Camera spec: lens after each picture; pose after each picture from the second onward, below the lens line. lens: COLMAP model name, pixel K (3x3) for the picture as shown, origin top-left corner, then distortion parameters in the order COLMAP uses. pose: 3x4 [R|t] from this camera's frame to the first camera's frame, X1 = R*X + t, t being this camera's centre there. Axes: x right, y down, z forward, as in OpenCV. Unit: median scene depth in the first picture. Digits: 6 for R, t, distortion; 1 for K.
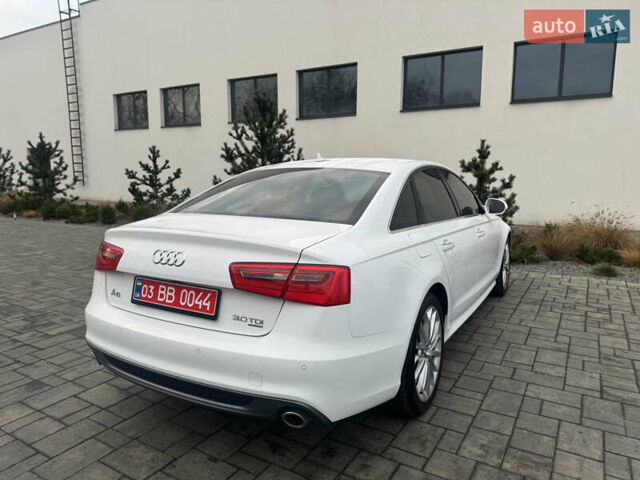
lens RADIAL K [[449.9, 0, 318.5], [0, 449.9, 238.8], [0, 0, 1]] dist [0.037296, -0.043399]
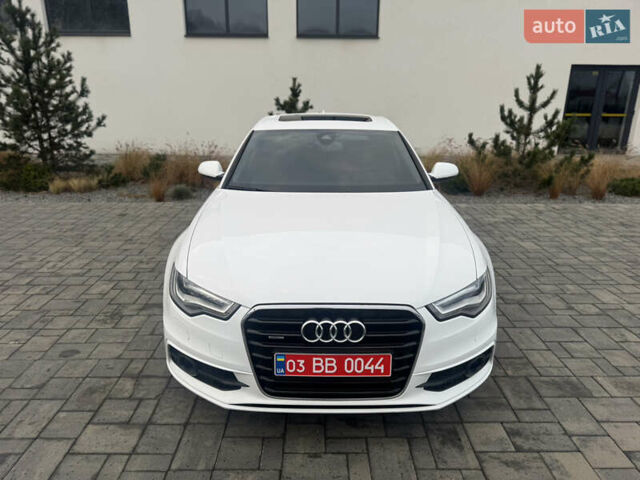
lens RADIAL K [[450.9, 0, 316.4], [0, 450.9, 237.1], [0, 0, 1]] dist [0.030607, -0.030993]
pose [[0.852221, -0.151155, 0.500872, -0.165171], [0.069734, 0.981631, 0.177589, -0.040422], [-0.518515, -0.116417, 0.847107, 0.052741]]
